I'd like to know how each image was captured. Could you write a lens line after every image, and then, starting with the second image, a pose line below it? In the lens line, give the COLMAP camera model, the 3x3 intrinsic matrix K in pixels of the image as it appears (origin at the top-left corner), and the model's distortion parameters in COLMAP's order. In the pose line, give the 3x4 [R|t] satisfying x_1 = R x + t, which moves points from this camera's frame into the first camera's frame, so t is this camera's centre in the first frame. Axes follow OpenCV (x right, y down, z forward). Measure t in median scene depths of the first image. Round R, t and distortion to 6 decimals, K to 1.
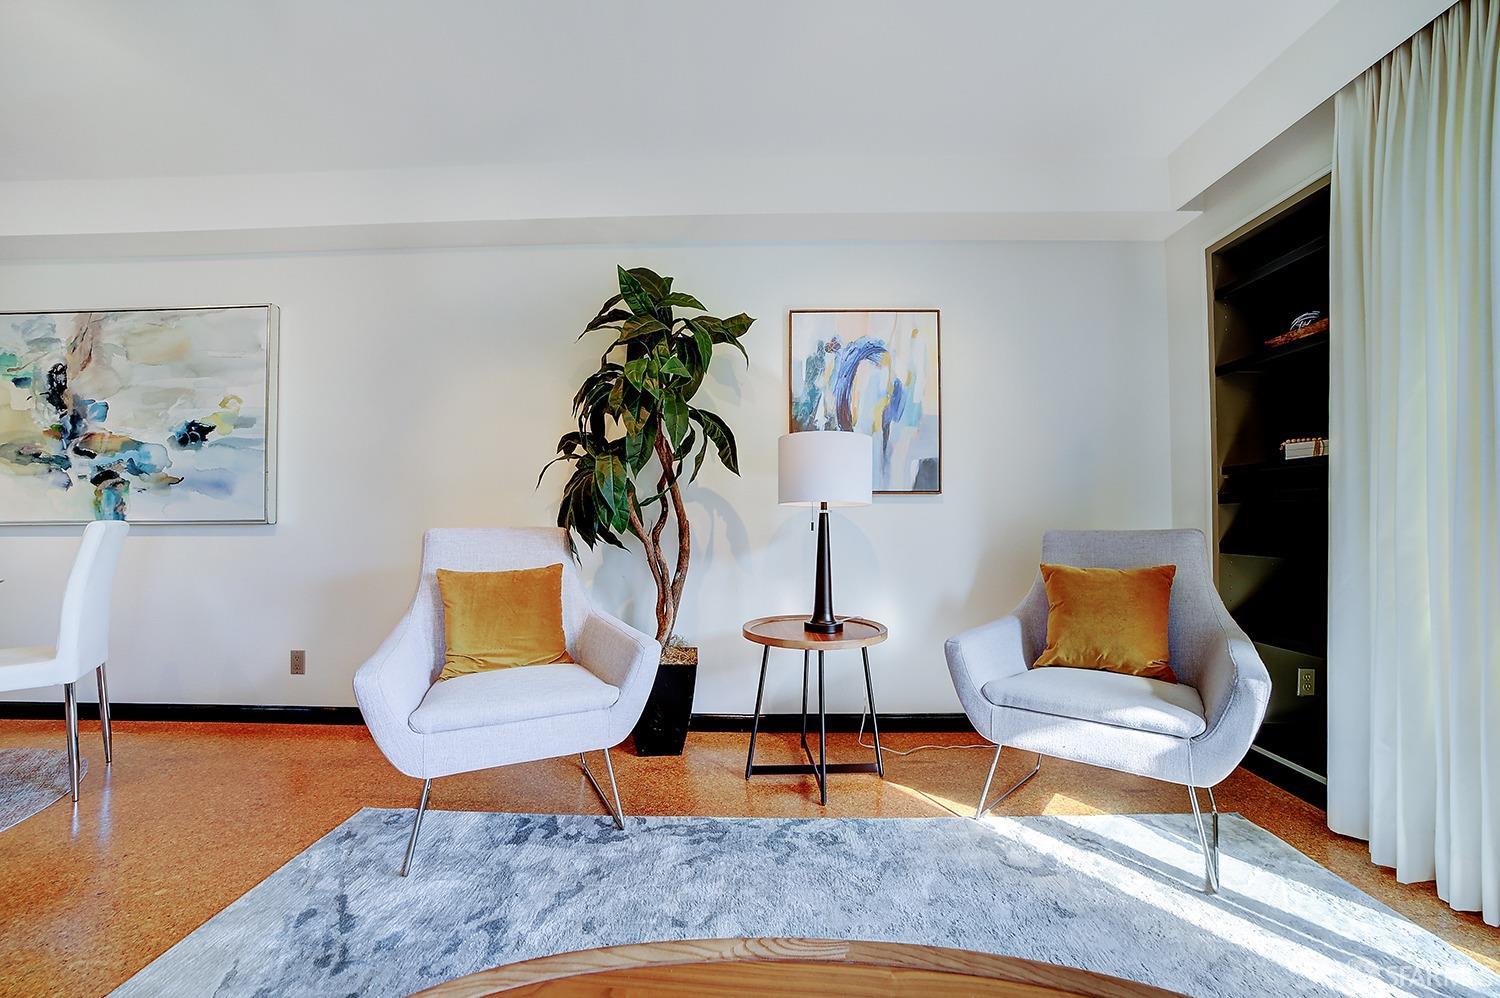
lens RADIAL K [[587.0, 0, 755.3], [0, 587.0, 510.1], [0, 0, 1]] dist [-0.036763, 0.009028]
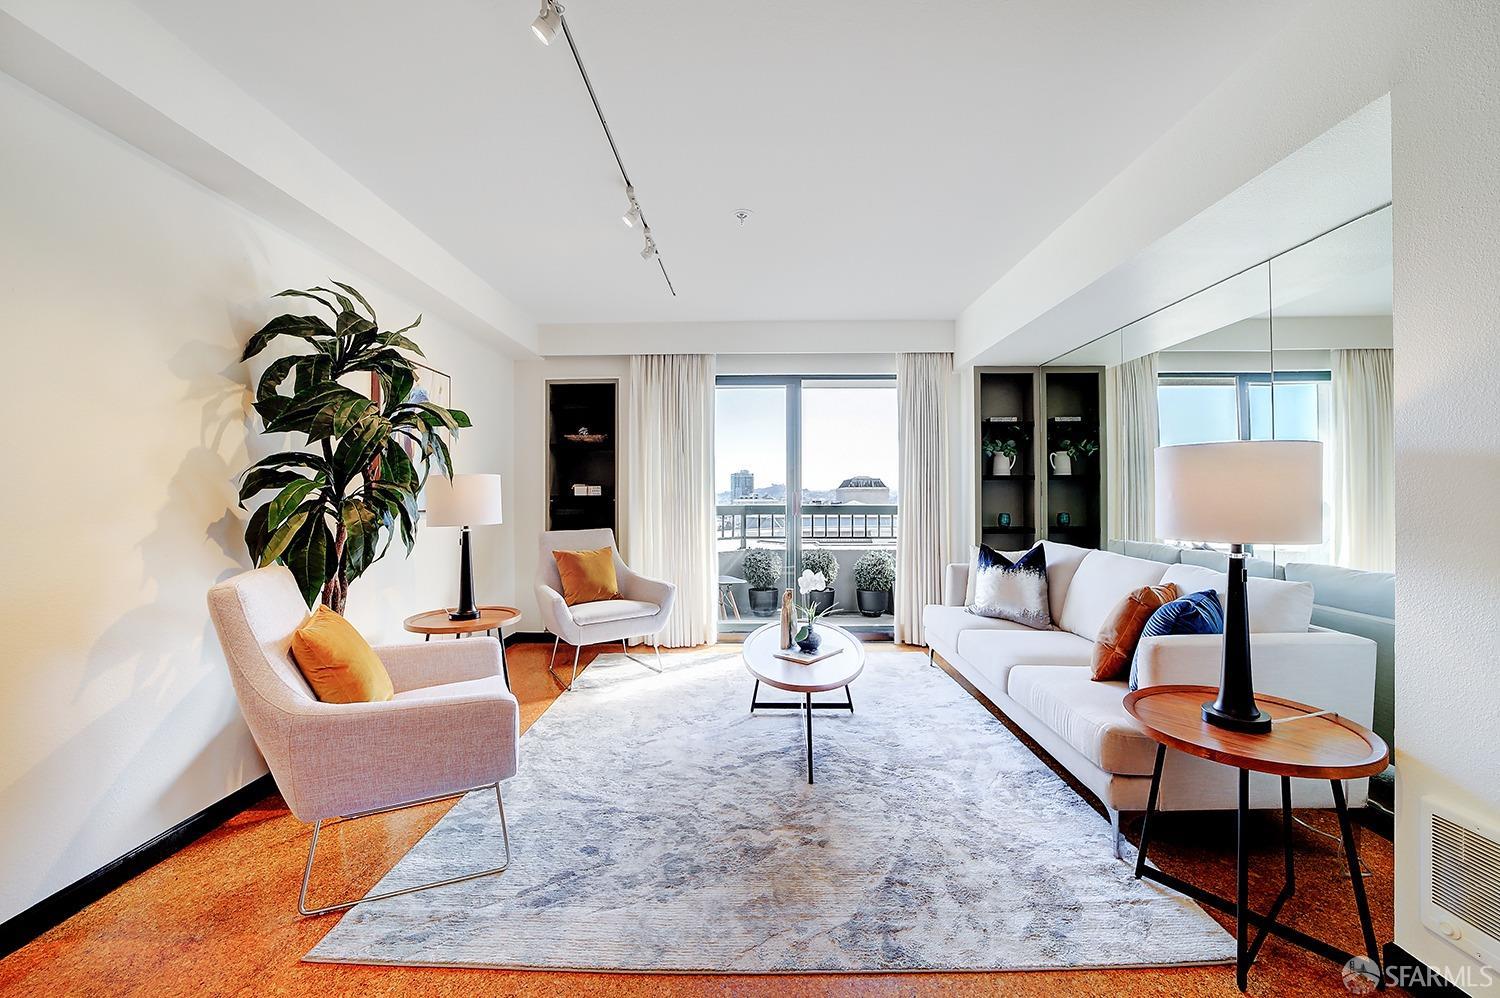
lens RADIAL K [[588.3, 0, 750.9], [0, 588.3, 494.9], [0, 0, 1]] dist [-0.037430, 0.008889]
pose [[-0.023007, 0.003938, 0.999728, -1.021268], [-0.016596, 0.999853, -0.004320, -0.069151], [-0.999598, -0.016691, -0.022939, 0.309656]]
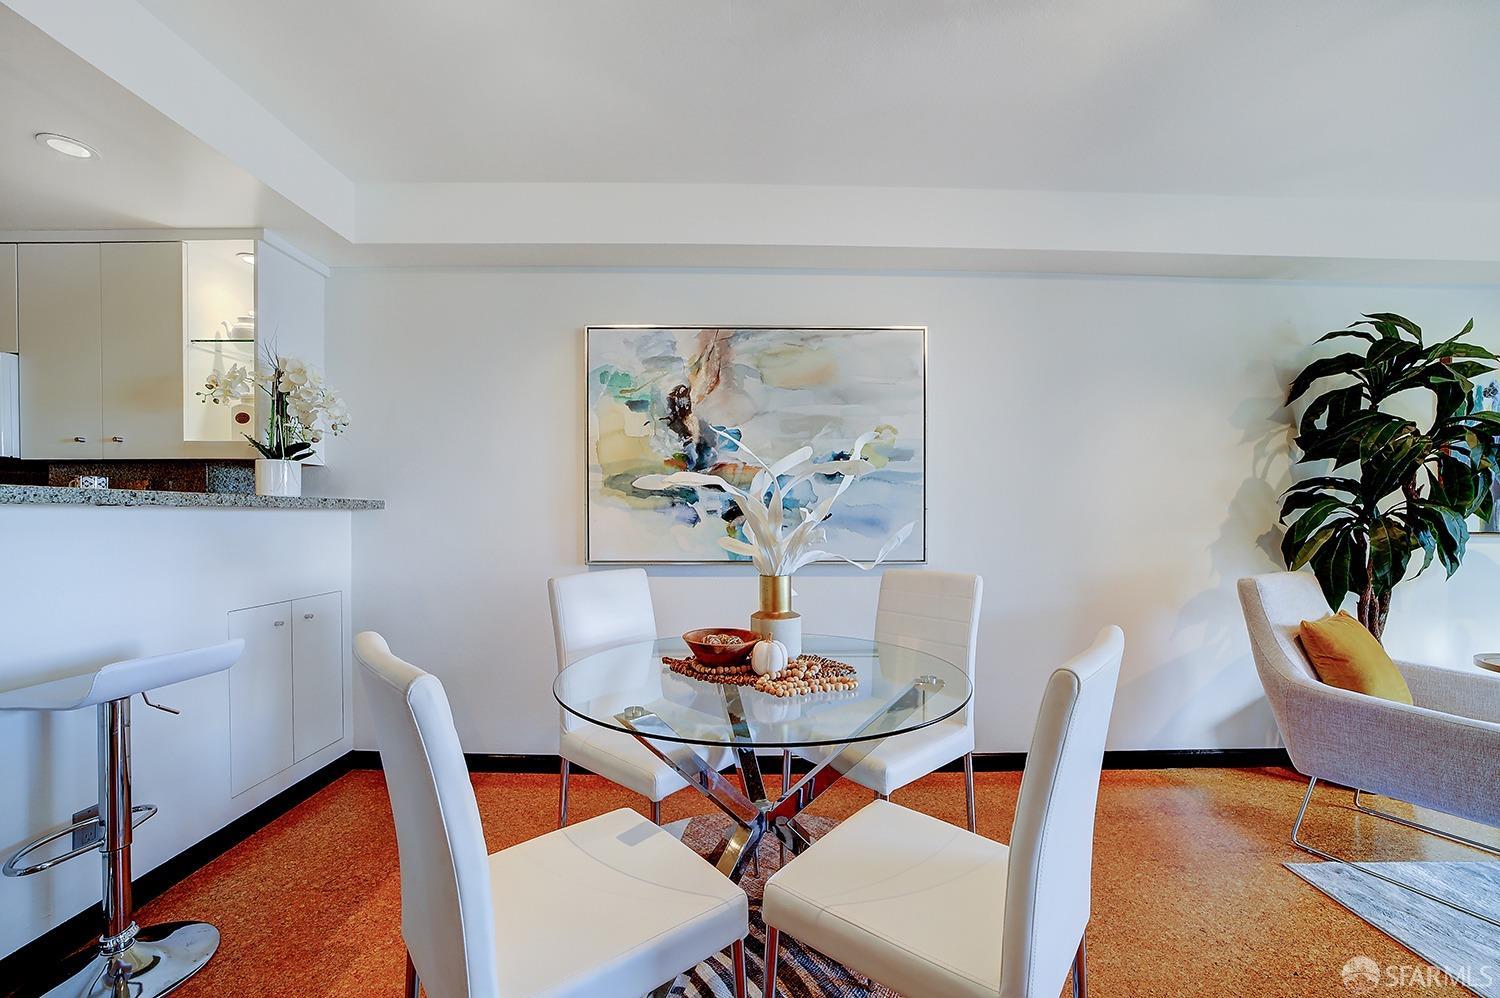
lens RADIAL K [[604.0, 0, 753.6], [0, 604.0, 522.1], [0, 0, 1]] dist [-0.038611, 0.009672]
pose [[0.998808, 0.003714, 0.048661, -1.169573], [-0.005232, 0.999502, 0.031119, -0.072881], [-0.048521, -0.031336, 0.998330, 0.033942]]
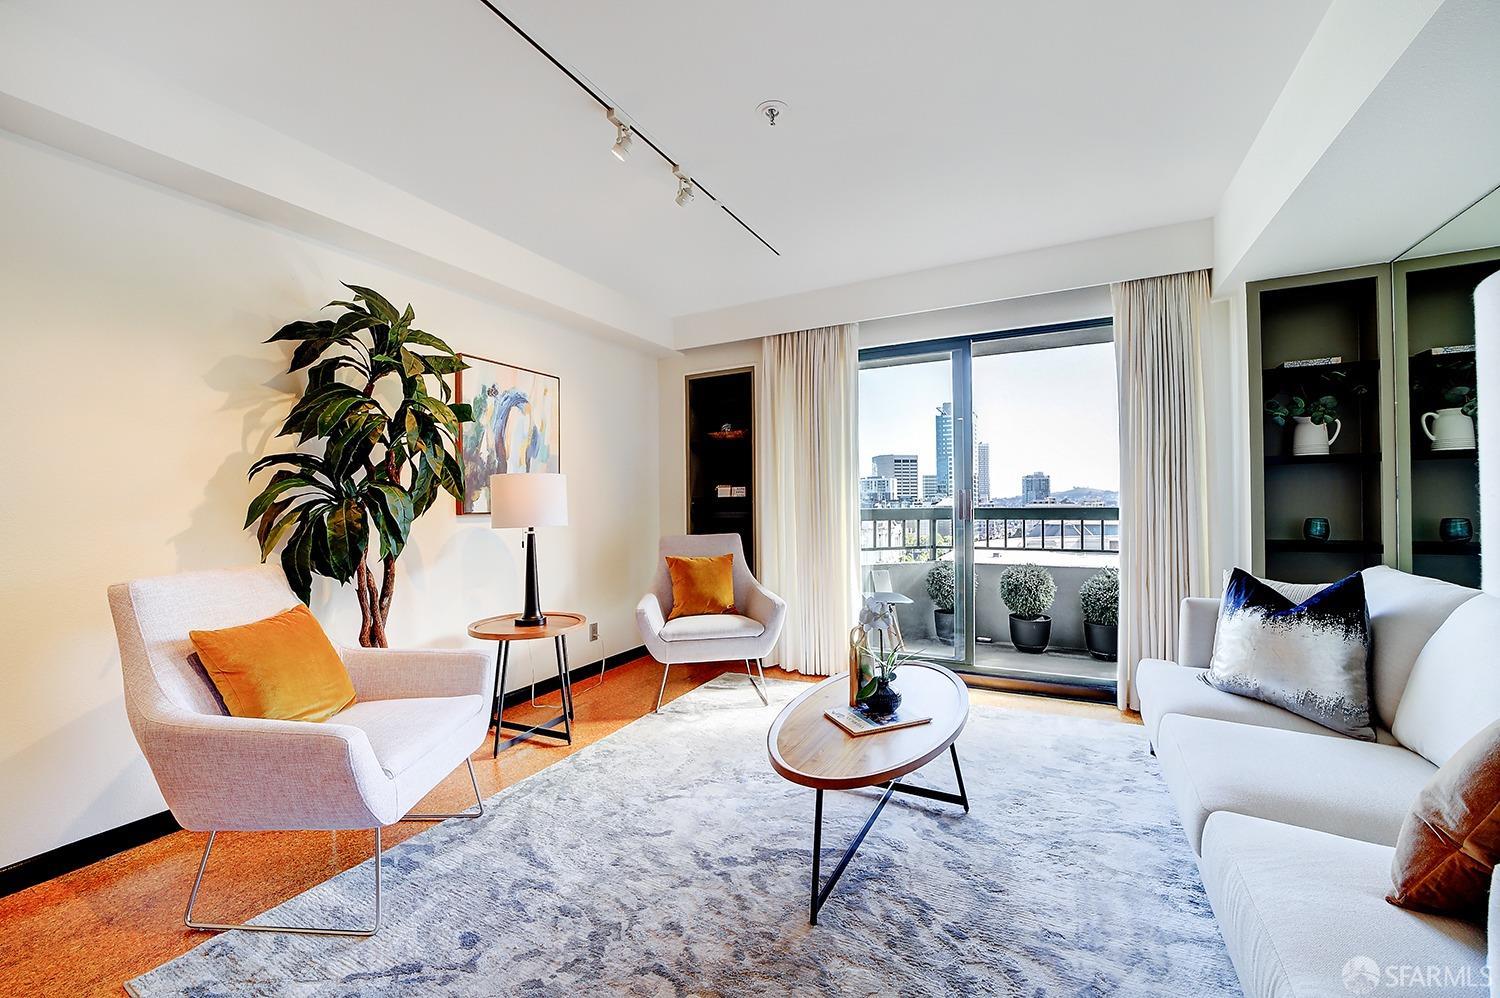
lens RADIAL K [[587.2, 0, 752.8], [0, 587.2, 501.8], [0, 0, 1]] dist [-0.036389, 0.009123]
pose [[0.433948, -0.000111, 0.900938, -0.687603], [-0.007221, 0.999967, 0.003601, -0.060654], [-0.900909, -0.008068, 0.433933, 0.001541]]
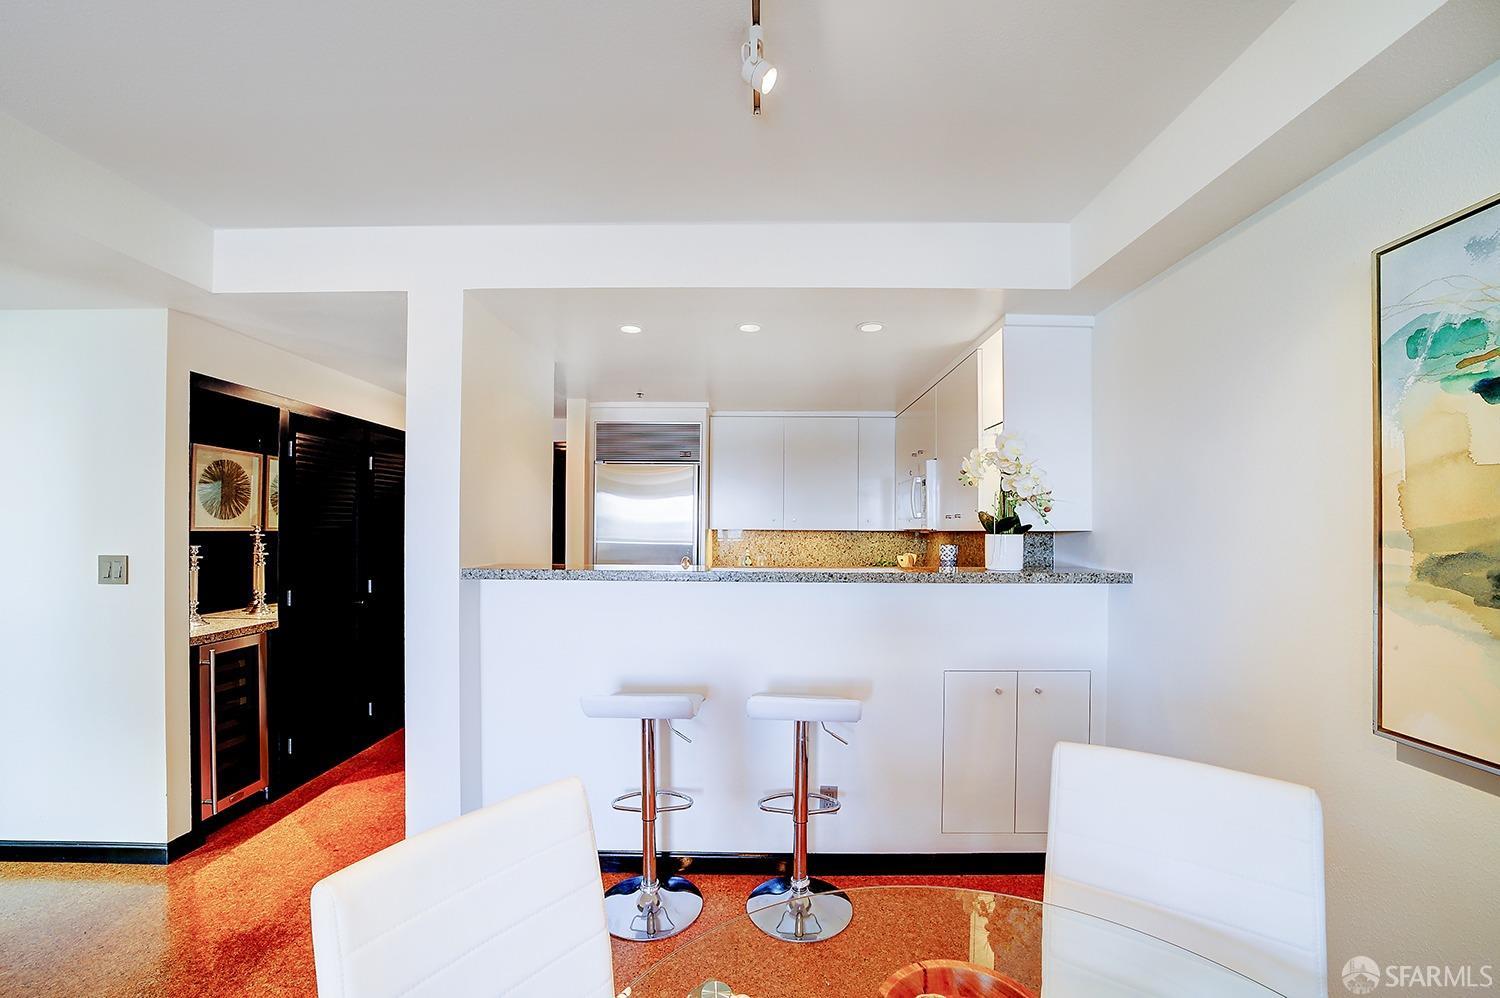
lens RADIAL K [[596.5, 0, 750.9], [0, 596.5, 532.2], [0, 0, 1]] dist [-0.036838, 0.008996]
pose [[0.024681, 0.006212, -0.999676, -0.947177], [0.011799, 0.999909, 0.006505, -0.141548], [0.999626, -0.011956, 0.024606, 0.505363]]
